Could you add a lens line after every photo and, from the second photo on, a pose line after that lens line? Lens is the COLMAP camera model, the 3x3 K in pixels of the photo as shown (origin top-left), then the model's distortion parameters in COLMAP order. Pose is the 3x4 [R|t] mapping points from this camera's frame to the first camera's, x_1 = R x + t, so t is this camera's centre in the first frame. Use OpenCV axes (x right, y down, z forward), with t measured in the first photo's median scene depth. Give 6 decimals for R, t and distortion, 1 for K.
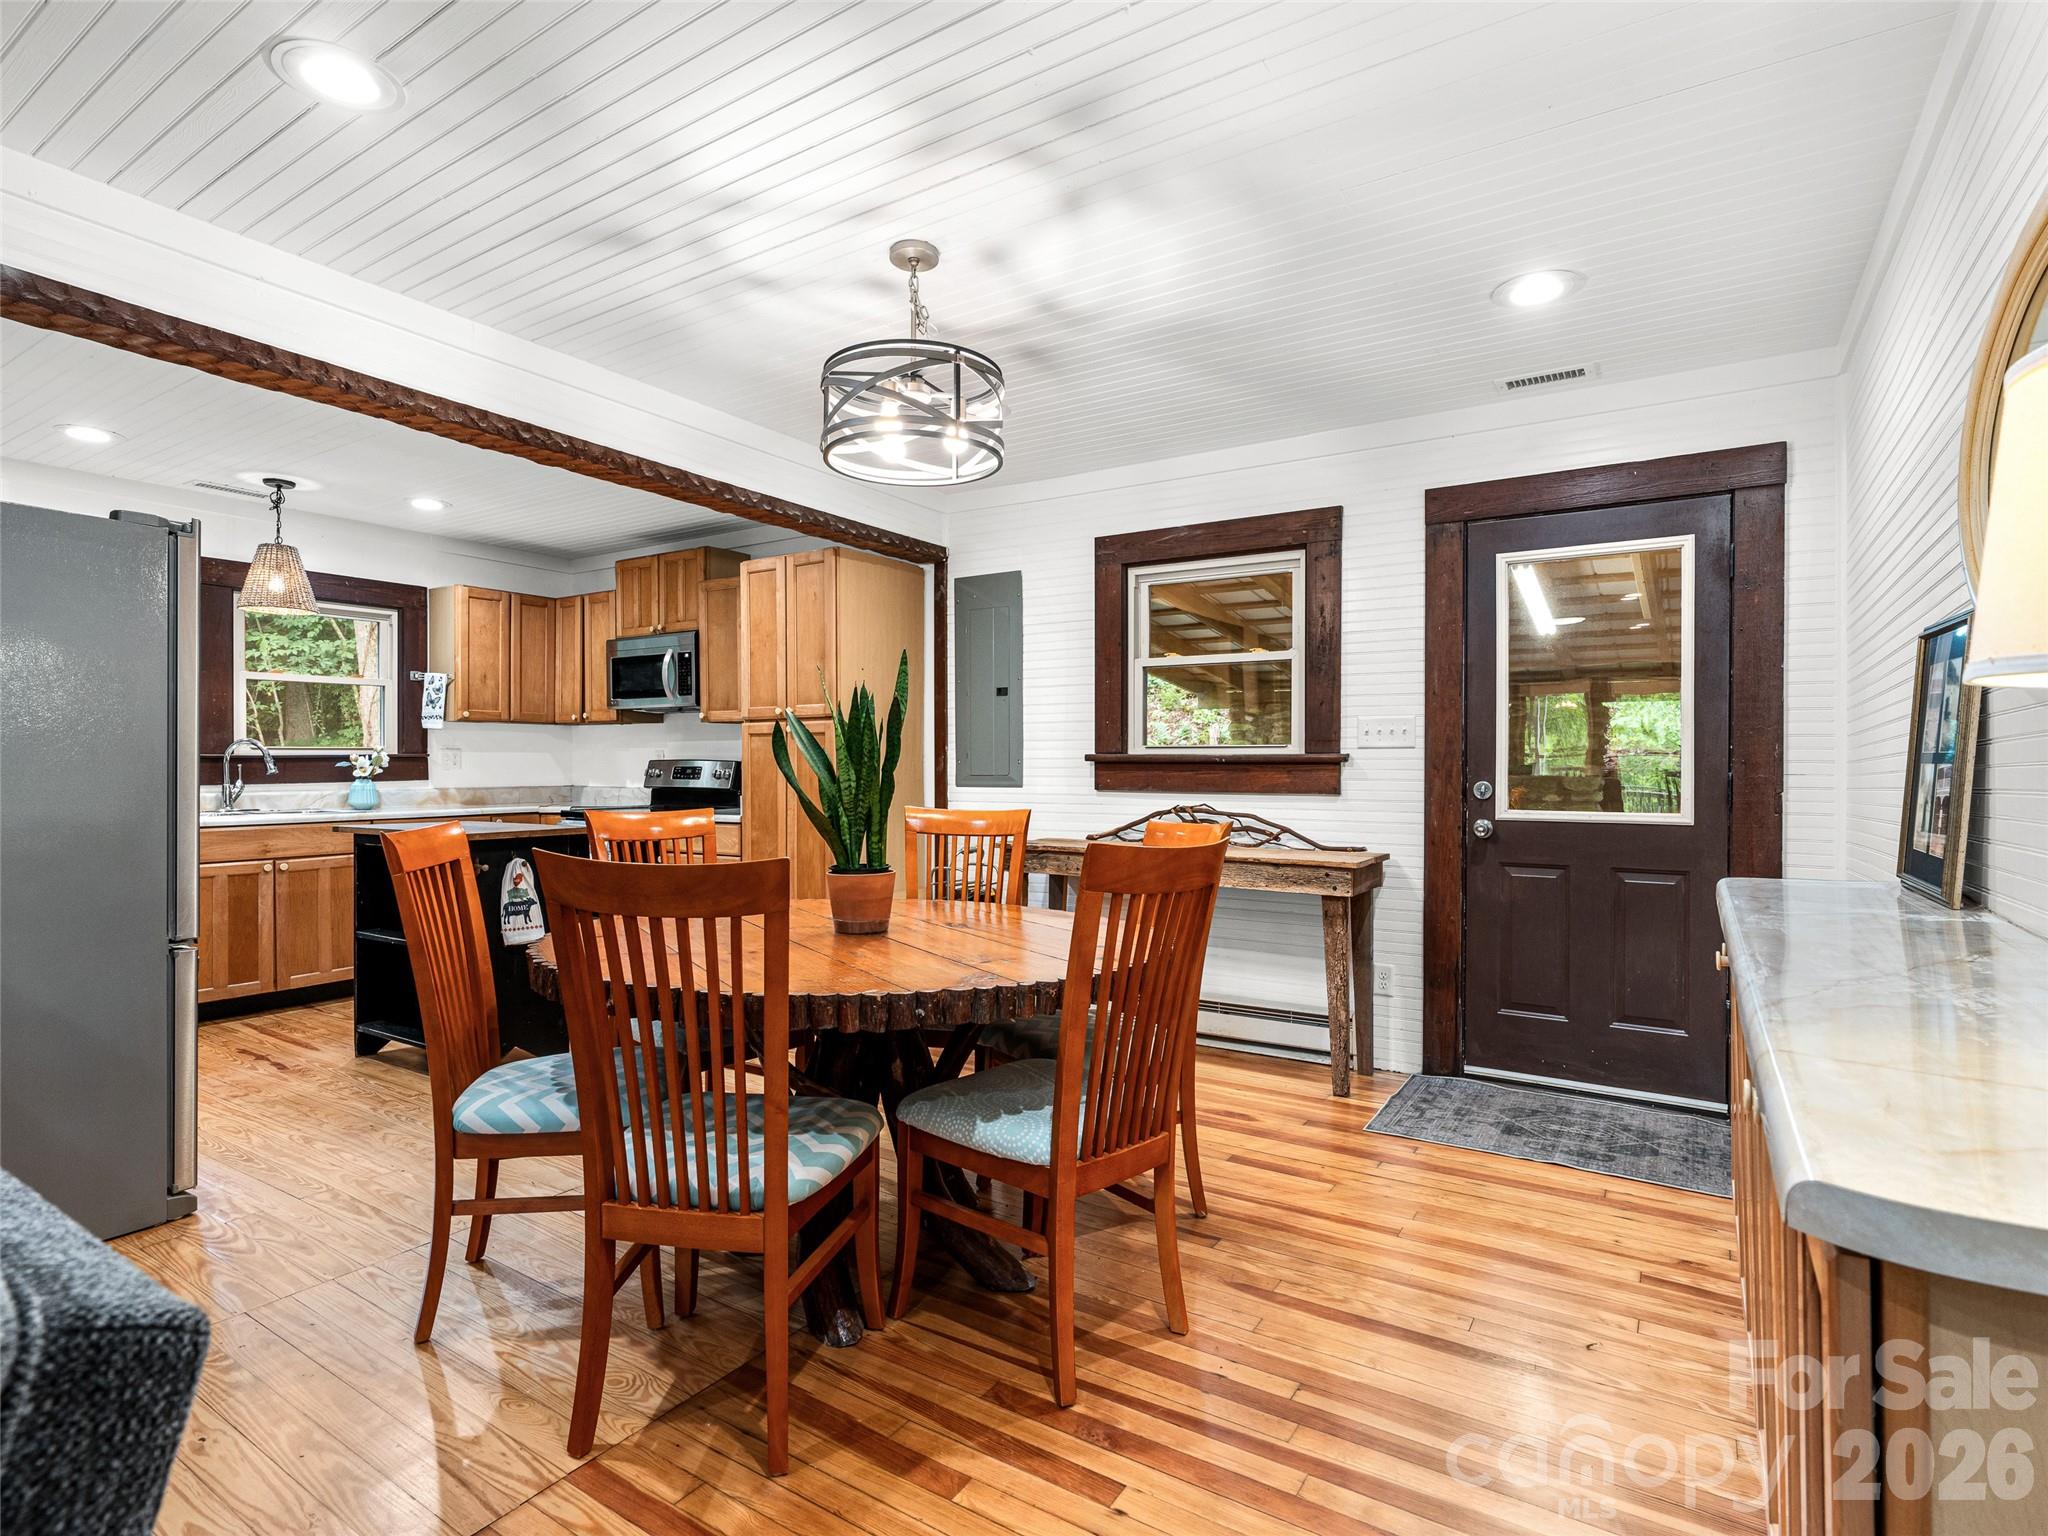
lens RADIAL K [[1036.9, 0, 1024.0], [0, 1036.9, 768.0], [0, 0, 1]] dist [-0.005996, 0.000277]
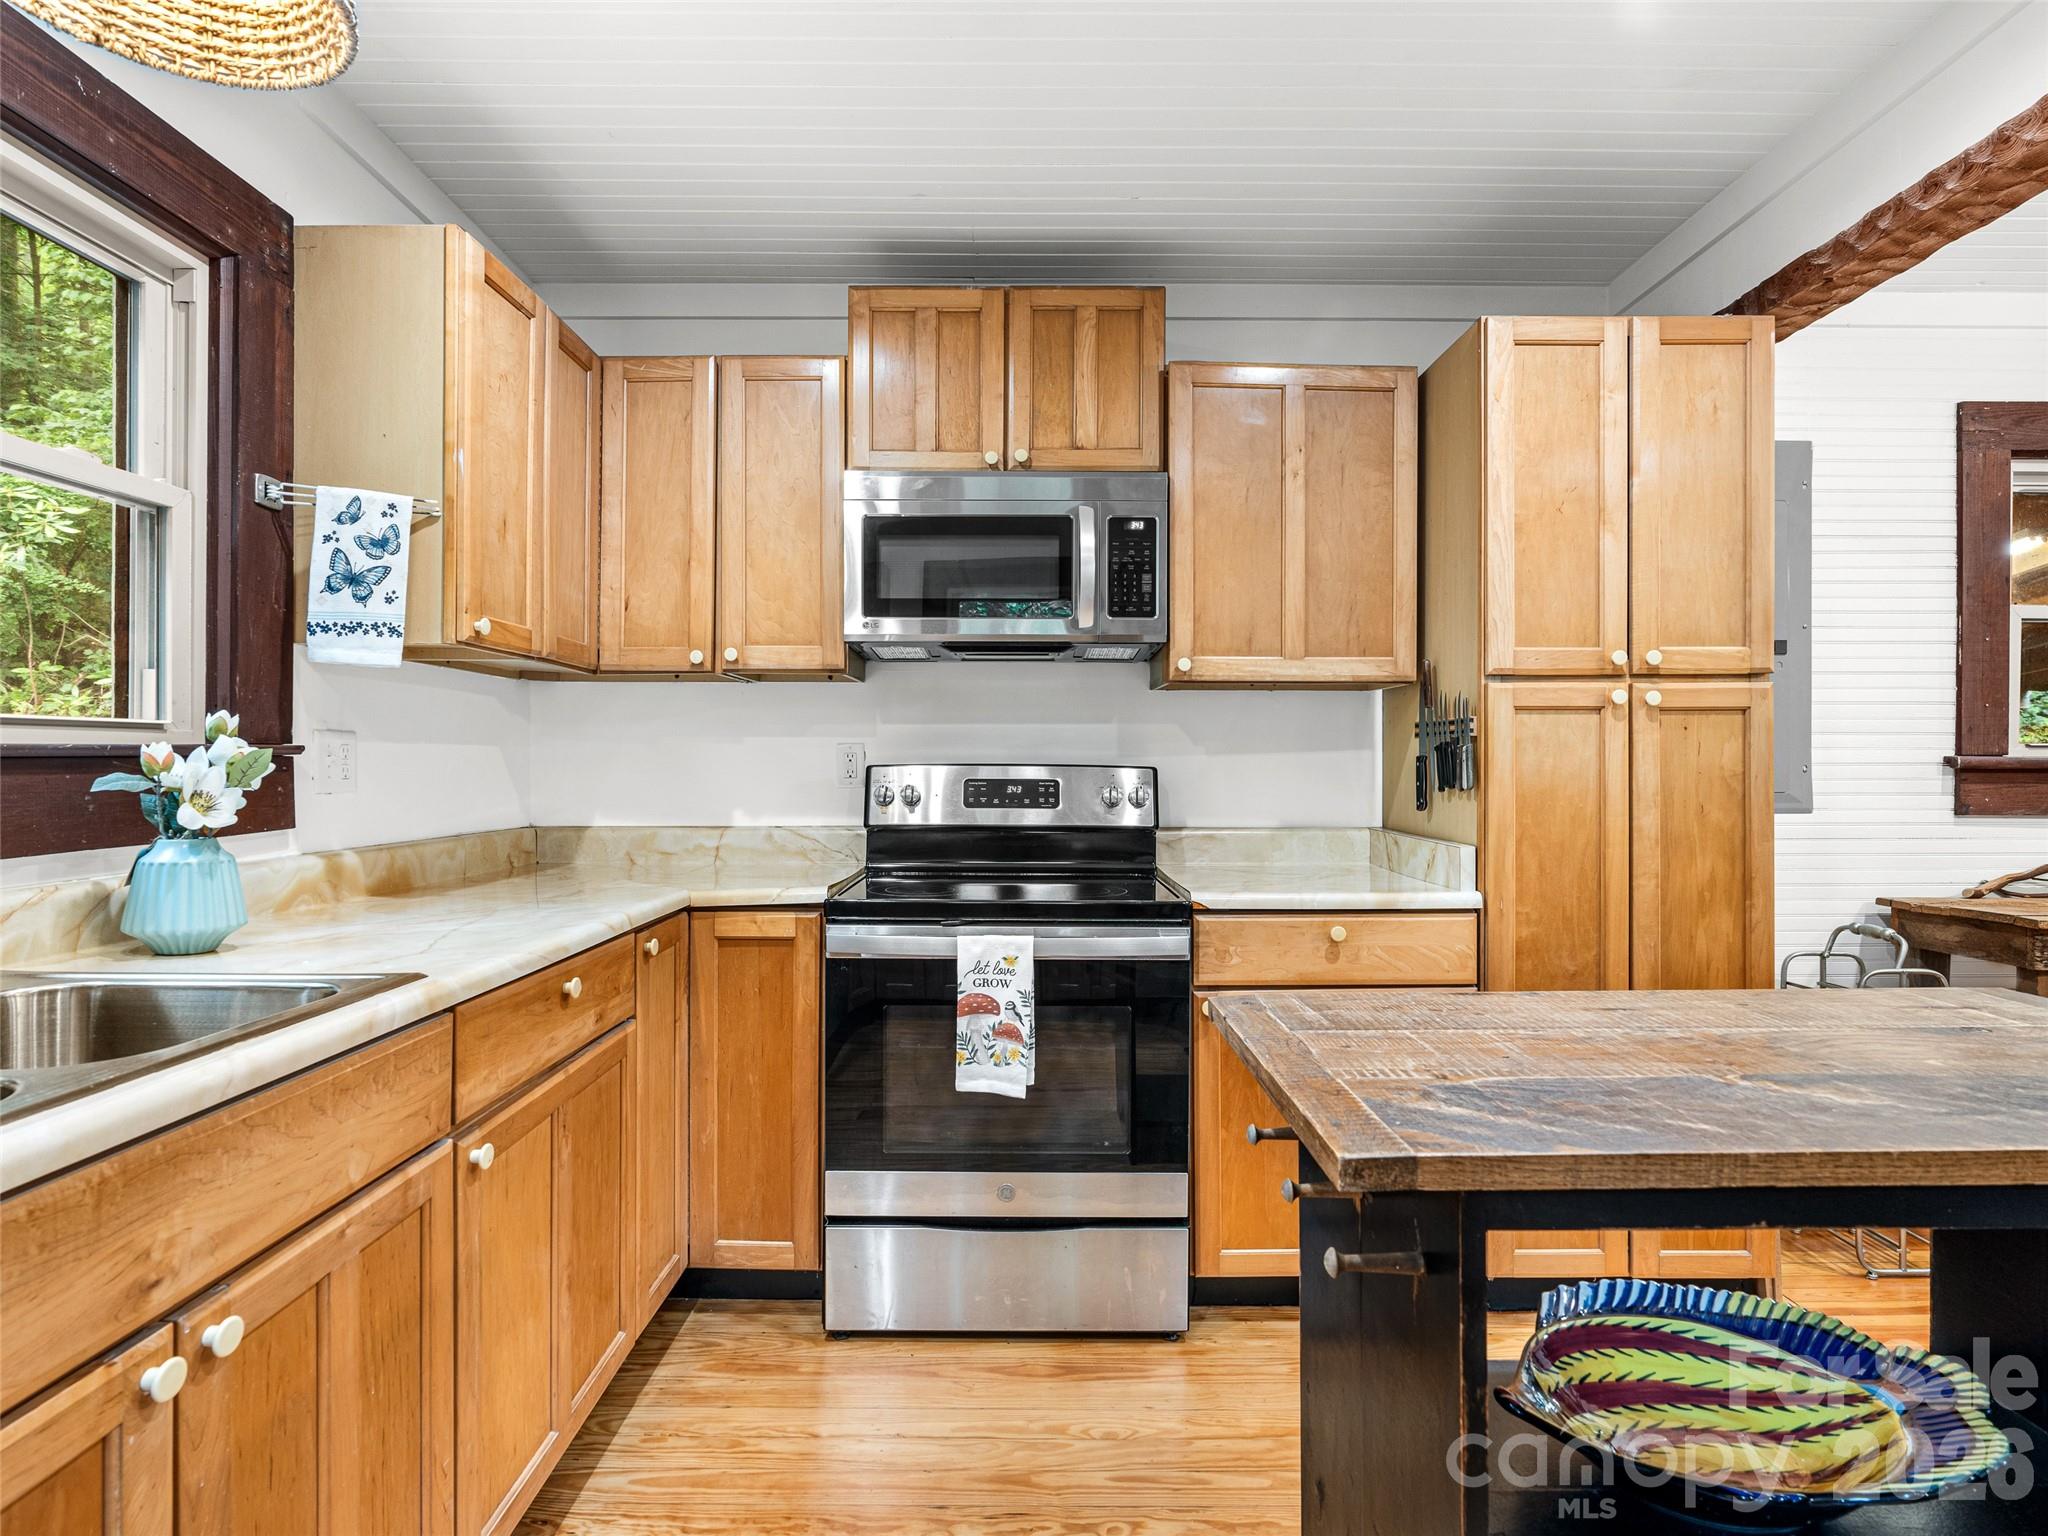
lens RADIAL K [[1036.9, 0, 1024.0], [0, 1036.9, 768.0], [0, 0, 1]] dist [-0.005996, 0.000277]
pose [[0.837762, -0.001449, 0.546033, -0.890946], [0.002961, 0.999994, -0.001889, -0.008971], [-0.546027, 0.003200, 0.837762, 0.976216]]
